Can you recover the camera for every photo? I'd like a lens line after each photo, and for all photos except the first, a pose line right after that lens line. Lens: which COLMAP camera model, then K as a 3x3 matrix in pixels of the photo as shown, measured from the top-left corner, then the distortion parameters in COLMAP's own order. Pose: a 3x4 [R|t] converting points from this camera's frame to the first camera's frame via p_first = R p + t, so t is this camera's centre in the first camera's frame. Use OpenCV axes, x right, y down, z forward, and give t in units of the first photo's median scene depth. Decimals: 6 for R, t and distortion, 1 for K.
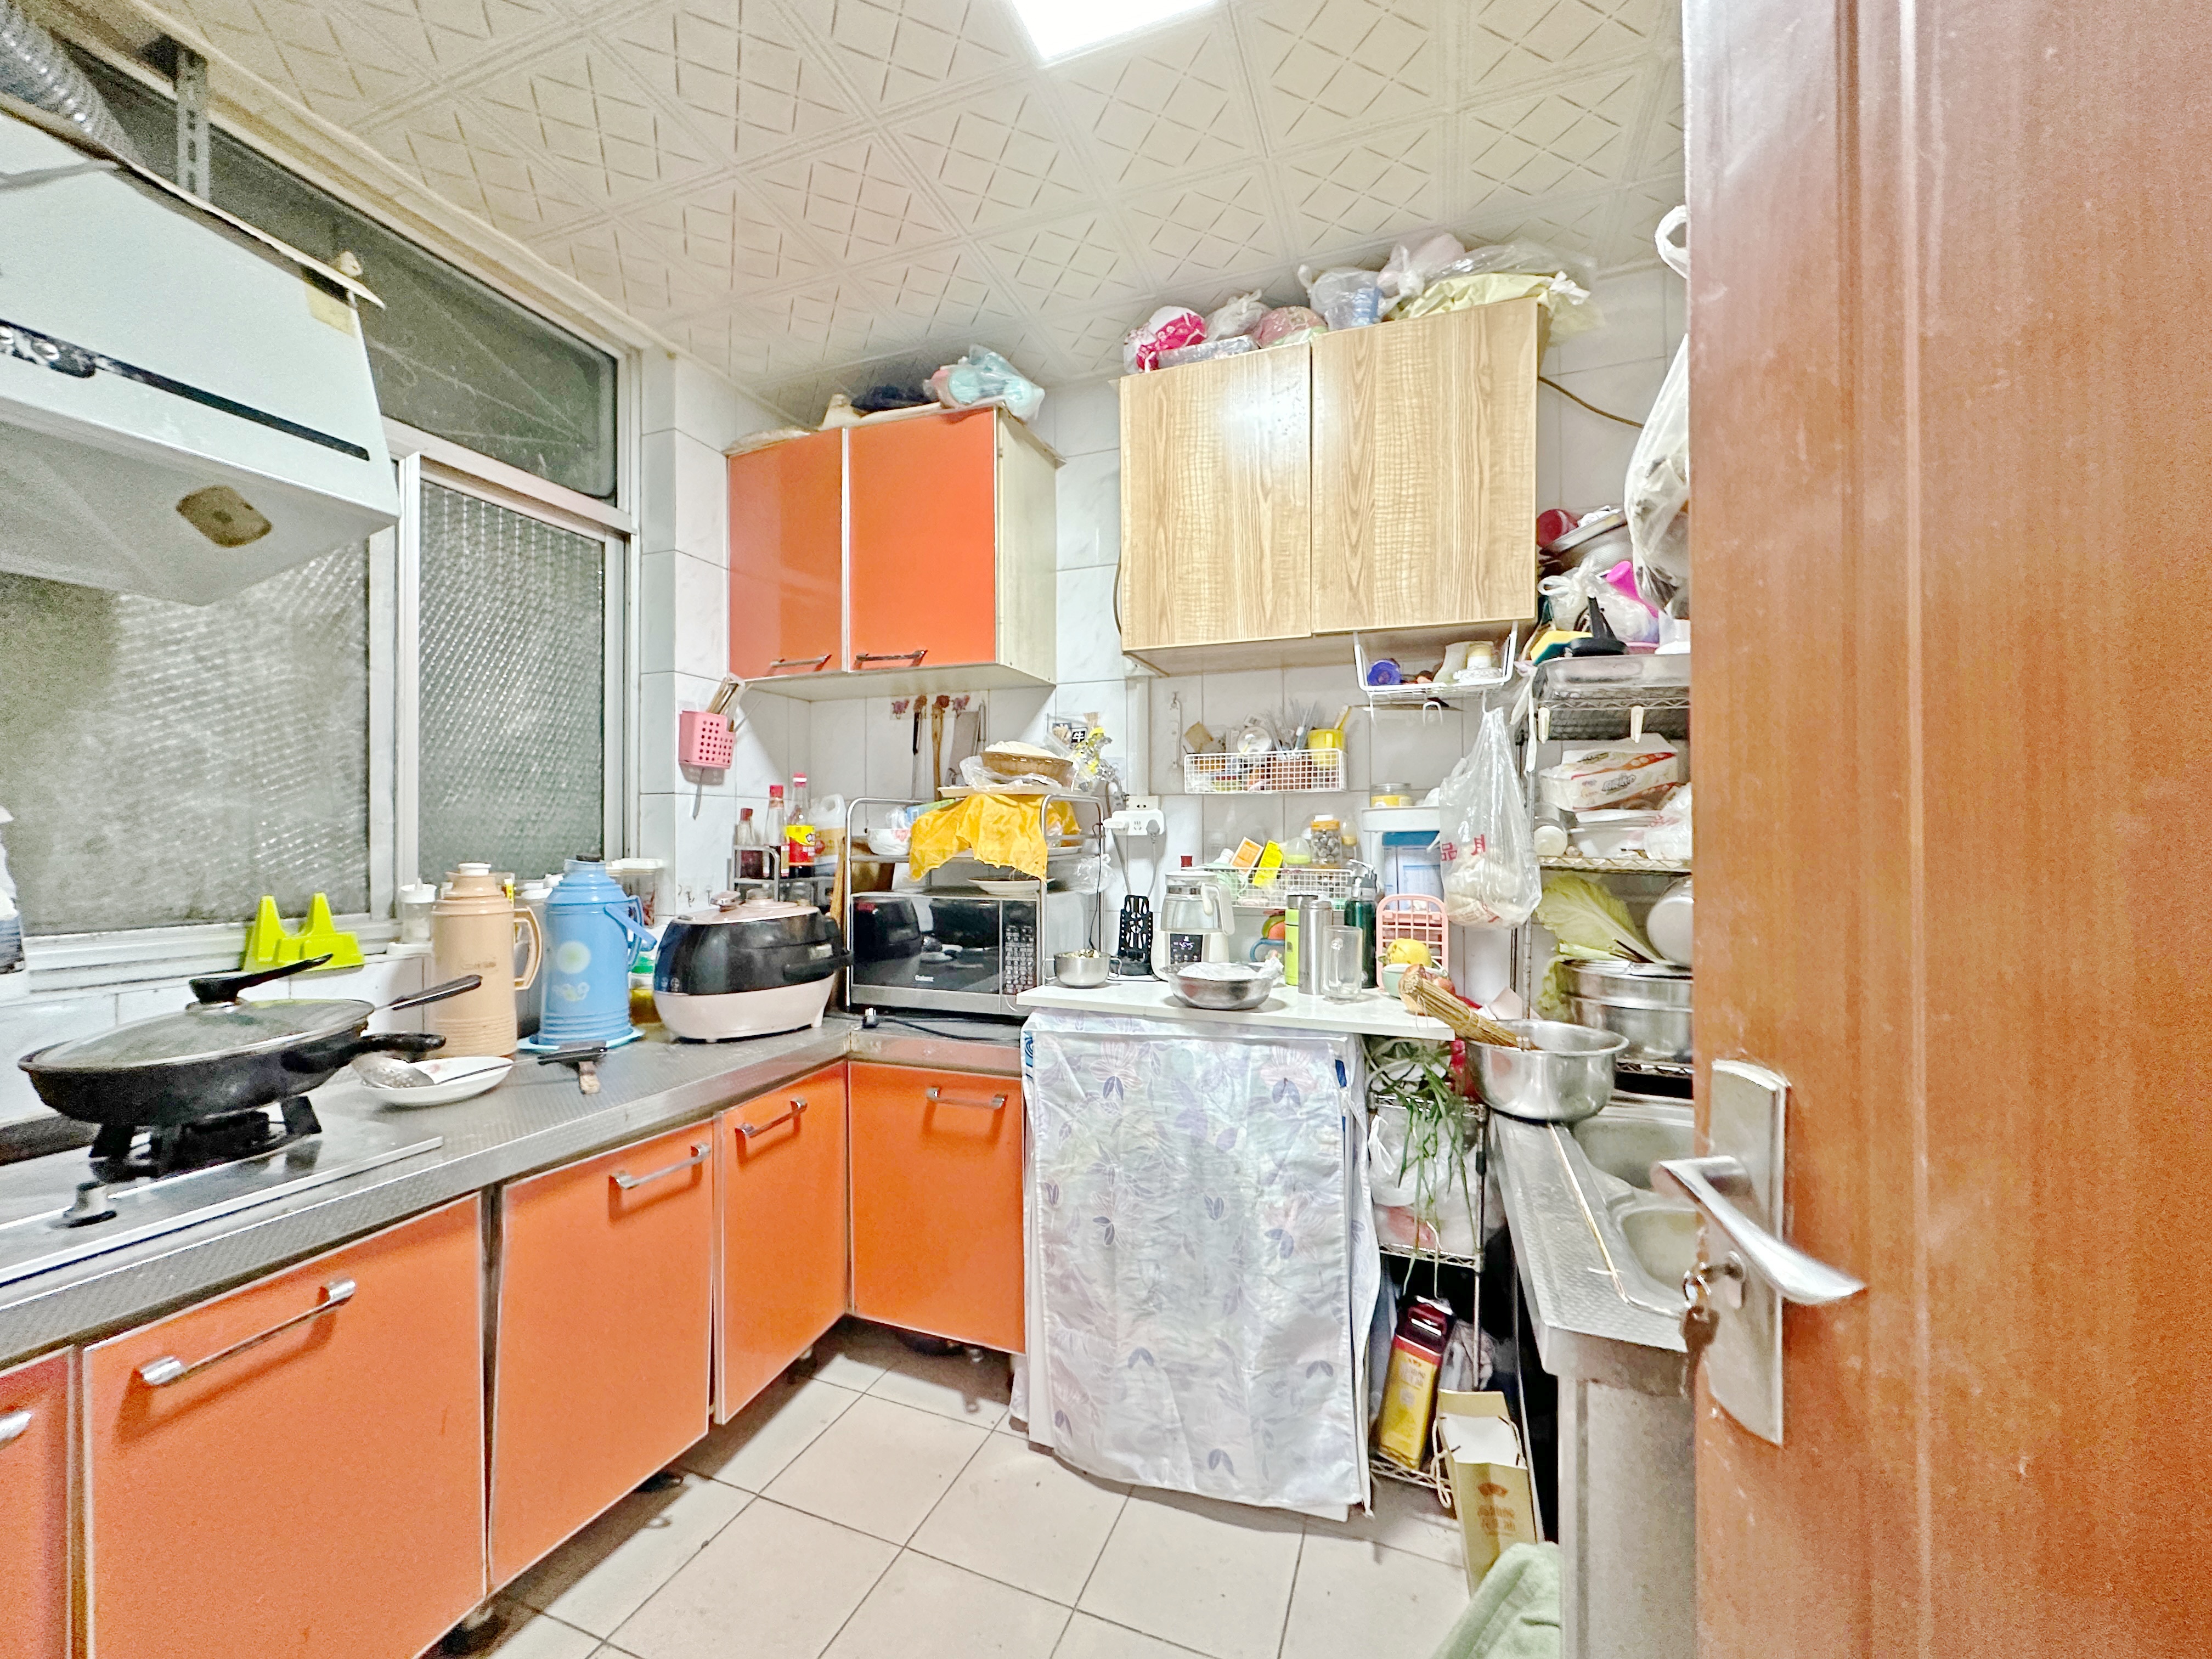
lens RADIAL K [[882.4, 0, 1104.0], [0, 882.4, 832.1], [0, 0, 1]] dist [-0.001405, -0.000077]
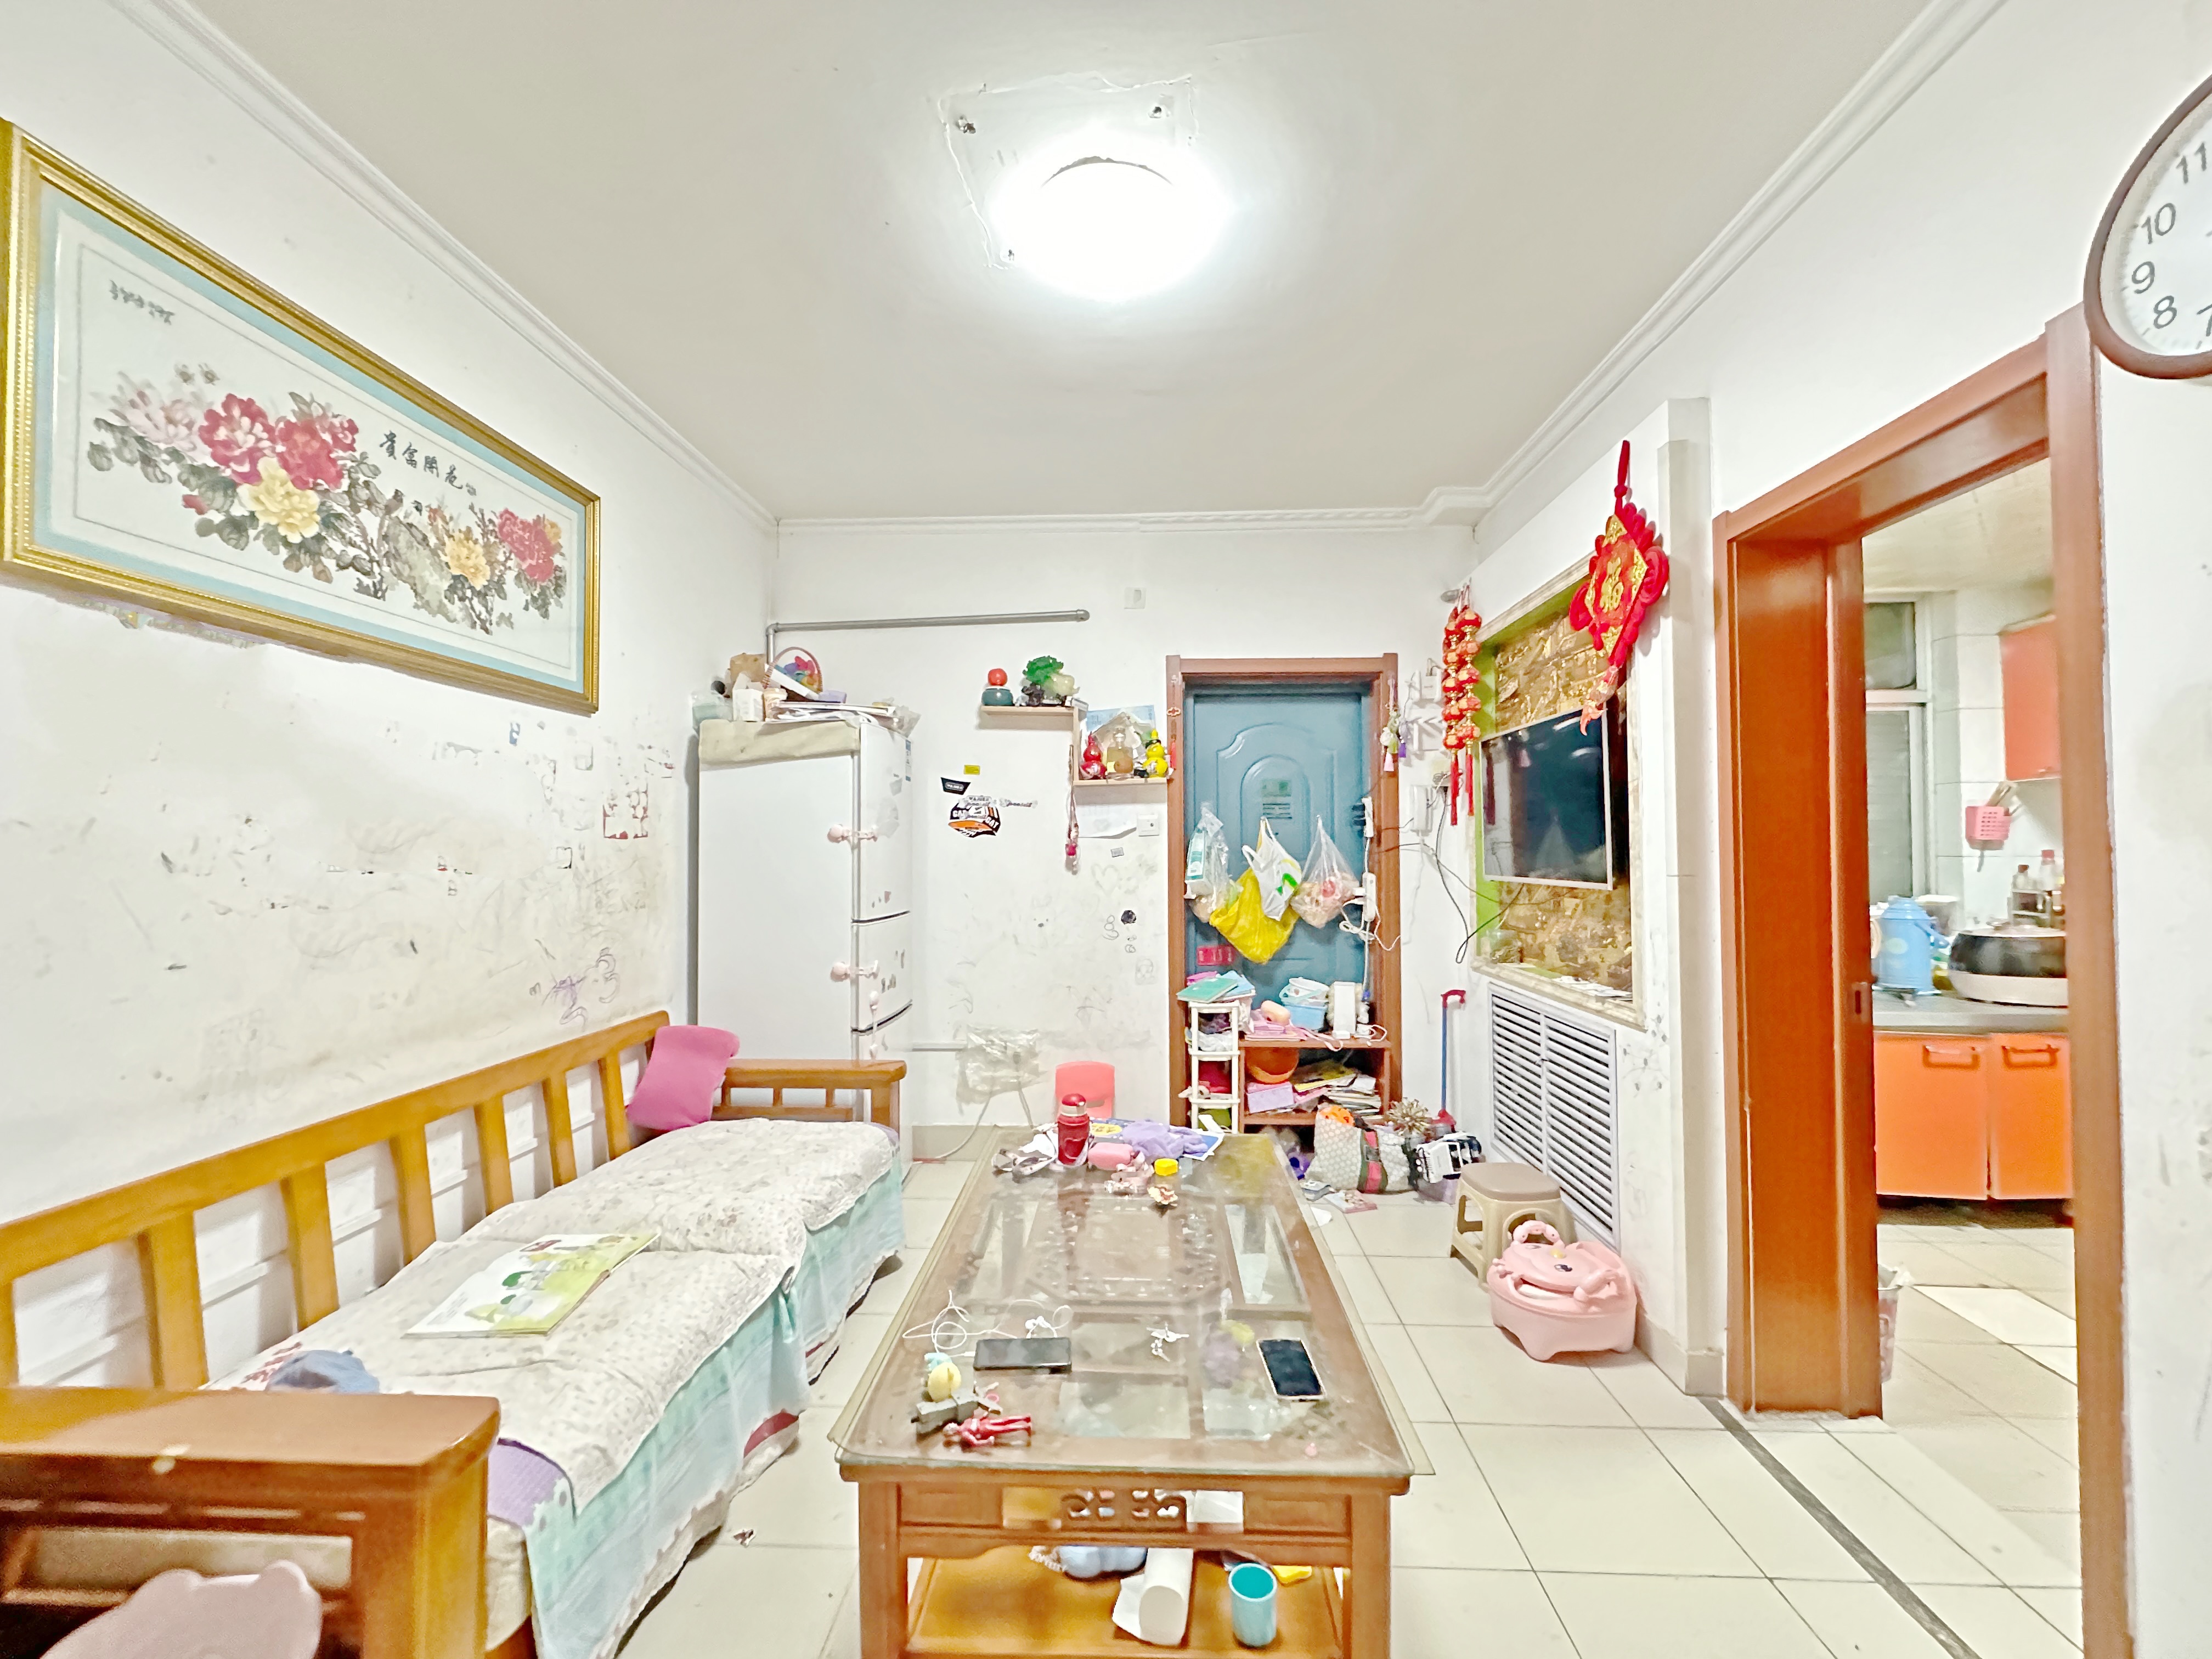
lens RADIAL K [[882.4, 0, 1104.0], [0, 882.4, 832.1], [0, 0, 1]] dist [-0.001405, -0.000077]
pose [[0.318772, -0.020543, -0.947609, 0.561997], [0.004510, 0.999787, -0.020157, -0.064075], [0.947821, 0.002152, 0.318796, -1.043563]]
